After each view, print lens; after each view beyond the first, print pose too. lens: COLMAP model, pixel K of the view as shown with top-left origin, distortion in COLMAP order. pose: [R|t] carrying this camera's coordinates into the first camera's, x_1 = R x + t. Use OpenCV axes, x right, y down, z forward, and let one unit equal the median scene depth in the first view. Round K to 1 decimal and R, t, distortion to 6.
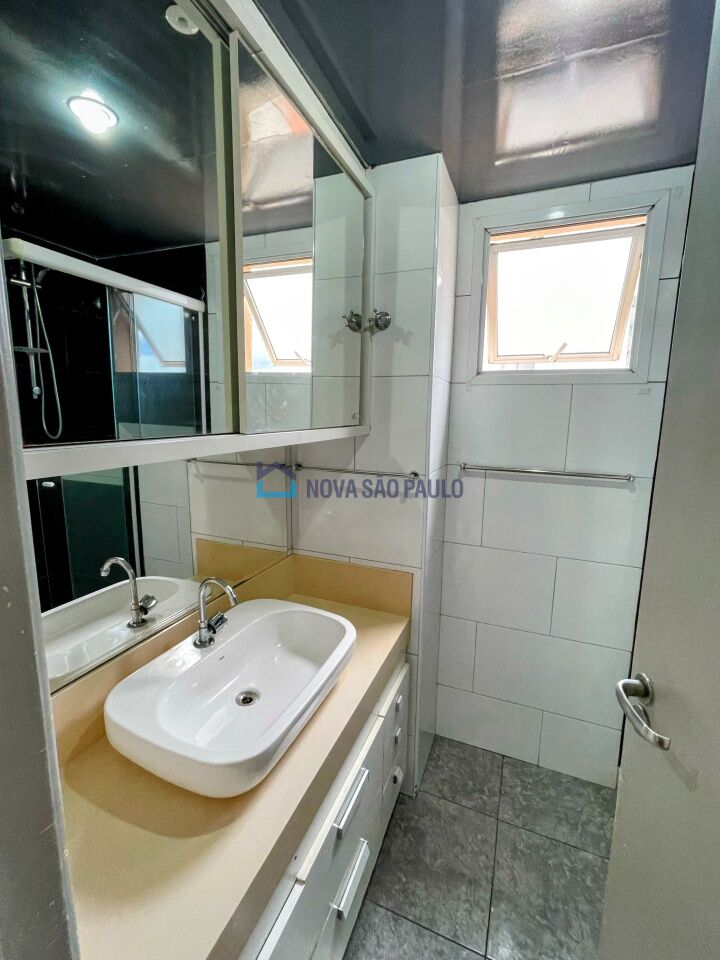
lens RADIAL K [[417.8, 0, 360.0], [0, 417.8, 480.0], [0, 0, 1]] dist [-0.023217, 0.012151]
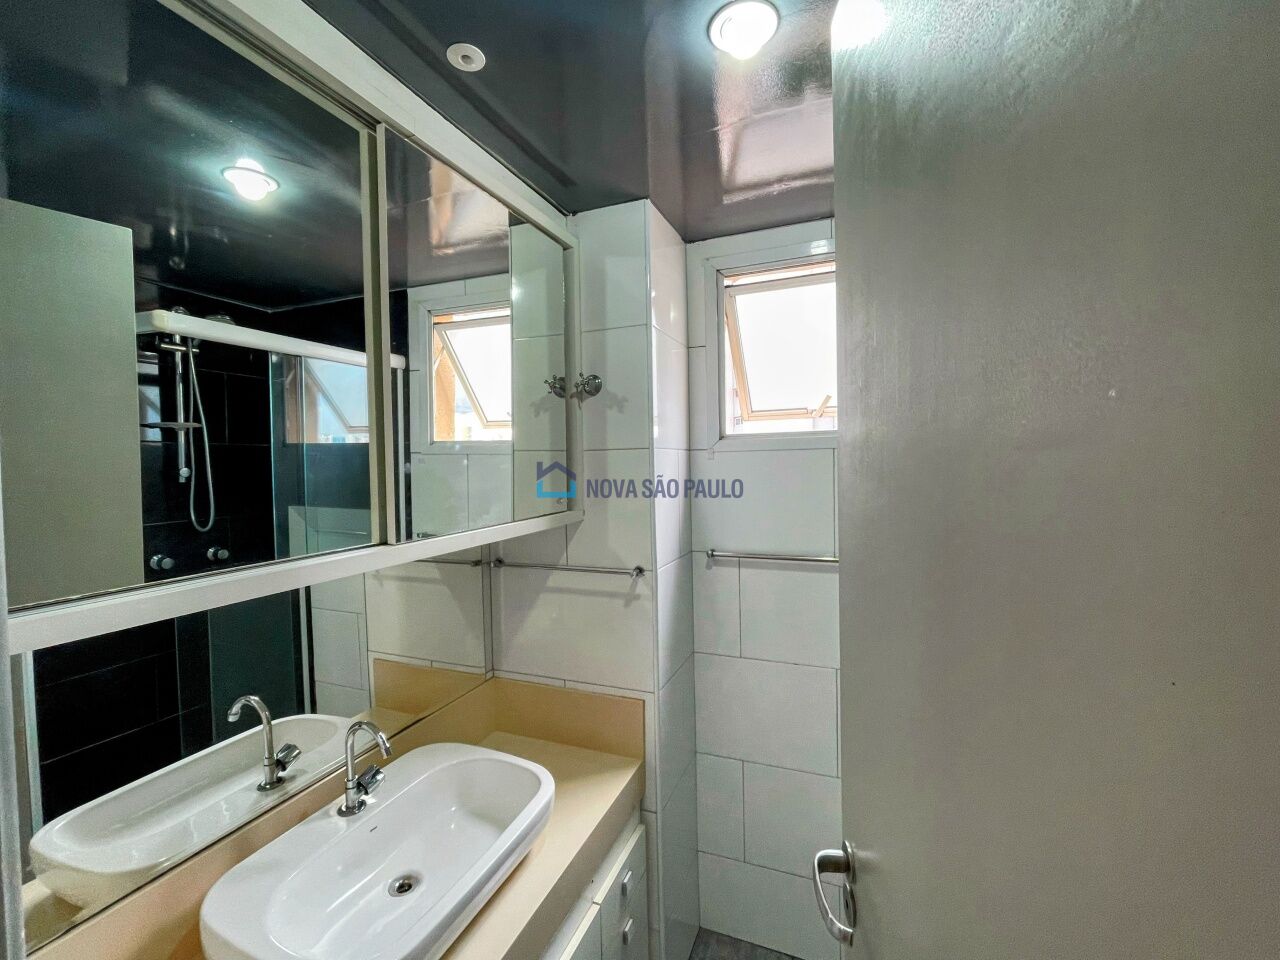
lens RADIAL K [[557.1, 0, 631.3], [0, 557.1, 477.1], [0, 0, 1]] dist [-0.023217, 0.012151]
pose [[0.999272, -0.037729, -0.005634, 0.130642], [0.036626, 0.990195, -0.134805, -0.046845], [0.010665, 0.134501, 0.990856, -0.073261]]
